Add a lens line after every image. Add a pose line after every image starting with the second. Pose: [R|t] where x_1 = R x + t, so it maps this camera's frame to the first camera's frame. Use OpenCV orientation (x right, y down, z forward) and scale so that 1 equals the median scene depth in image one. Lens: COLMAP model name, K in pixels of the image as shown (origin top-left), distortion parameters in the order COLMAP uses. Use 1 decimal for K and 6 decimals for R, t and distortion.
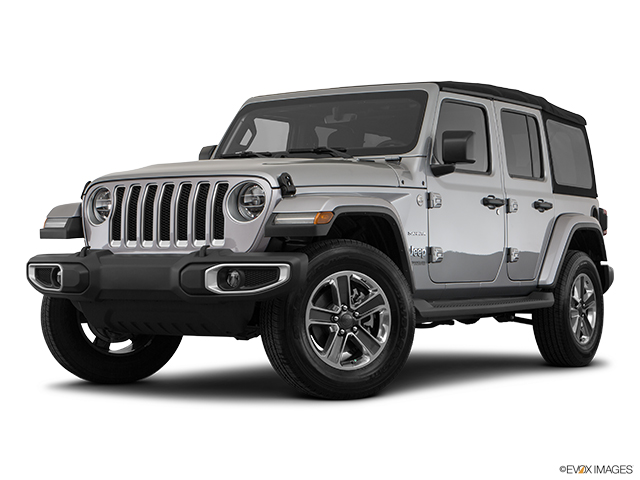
lens RADIAL K [[1322.9, 0, 320.0], [0, 1322.9, 240.0], [0, 0, 1]] dist [0.053166, 0.040378]
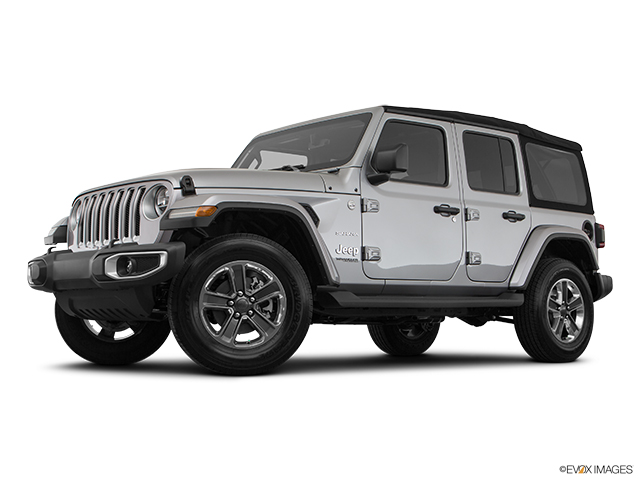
lens RADIAL K [[945.7, 0, 319.7], [0, 945.7, 224.7], [0, 0, 1]] dist [0.011681, 0.014833]
pose [[0.961178, -0.028857, -0.274417, 0.269761], [0.007870, 0.996979, -0.077276, 0.049086], [0.275818, 0.072116, 0.958501, 0.216790]]
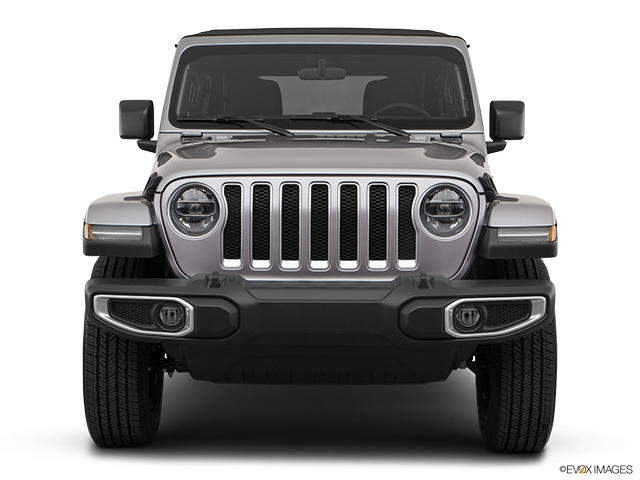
lens RADIAL K [[1421.7, 0, 320.0], [0, 1421.7, 240.0], [0, 0, 1]] dist [0.019706, 0.018547]
pose [[0.850400, -0.034864, 0.524981, -0.484738], [-0.012939, 0.996115, 0.087112, -0.073076], [-0.525978, -0.080872, 0.846644, 0.292756]]
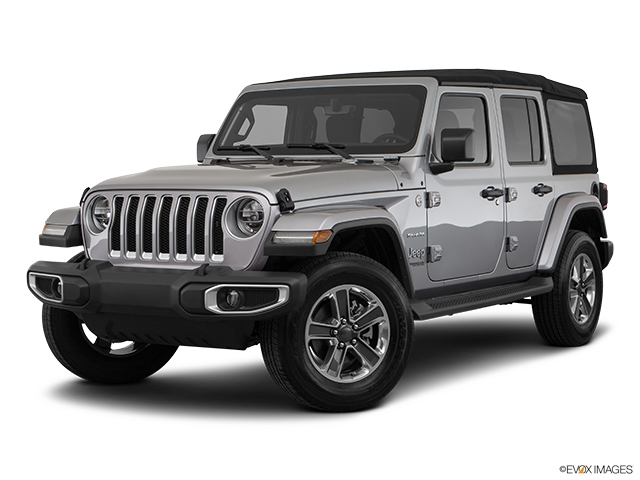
lens RADIAL K [[1322.9, 0, 320.0], [0, 1322.9, 240.0], [0, 0, 1]] dist [0.053166, 0.040378]
pose [[0.999973, -0.007122, -0.001919, 0.002512], [0.007247, 0.997072, 0.076120, -0.076918], [0.001371, -0.076132, 0.997097, 0.001302]]
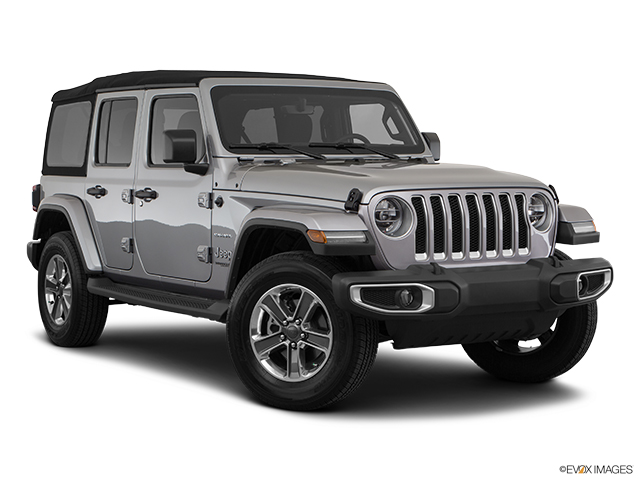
lens RADIAL K [[1322.9, 0, 320.0], [0, 1322.9, 240.0], [0, 0, 1]] dist [0.053166, 0.040378]
pose [[0.432638, -0.053893, 0.899956, -0.966471], [-0.014100, 0.997685, 0.066524, -0.066381], [-0.901458, -0.041470, 0.430876, 0.609243]]
